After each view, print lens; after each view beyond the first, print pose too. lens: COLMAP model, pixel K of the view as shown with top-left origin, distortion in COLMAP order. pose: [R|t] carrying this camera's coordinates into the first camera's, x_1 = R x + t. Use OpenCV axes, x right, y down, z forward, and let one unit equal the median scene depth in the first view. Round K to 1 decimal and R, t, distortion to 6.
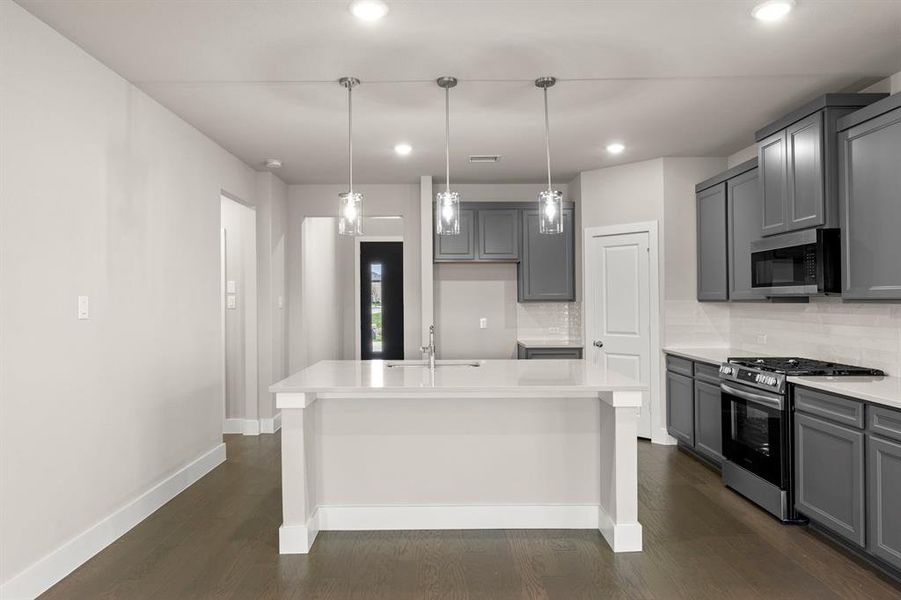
lens RADIAL K [[560.3, 0, 449.9], [0, 560.3, 299.0], [0, 0, 1]] dist [-0.007270, -0.000826]
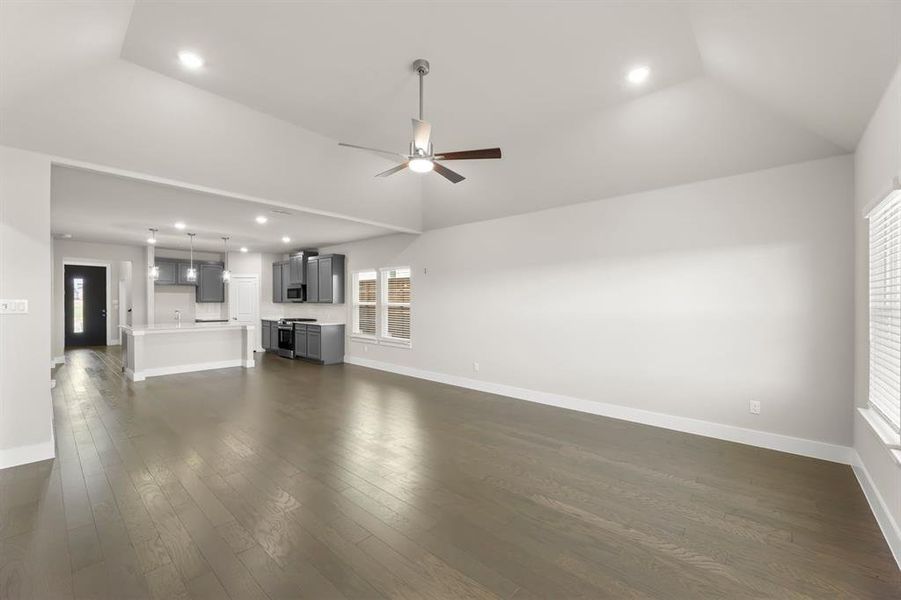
lens RADIAL K [[365.1, 0, 446.8], [0, 365.1, 304.2], [0, 0, 1]] dist [-0.002594, -0.000051]
pose [[0.670559, 0.002454, 0.741852, -0.476069], [-0.009633, 0.999939, 0.005400, -0.007092], [-0.741794, -0.010767, 0.670542, -1.249441]]
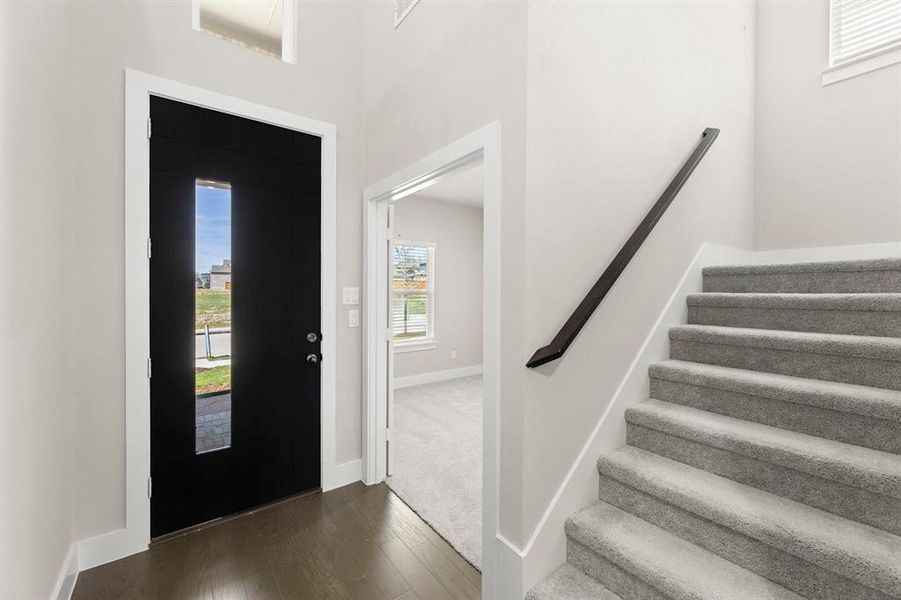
lens RADIAL K [[365.1, 0, 452.5], [0, 365.1, 295.2], [0, 0, 1]] dist [-0.002594, -0.000051]
pose [[0.799392, -0.005197, 0.600787, -0.355619], [-0.000458, 0.999957, 0.009259, 0.005861], [-0.600810, -0.007677, 0.799355, 1.740013]]
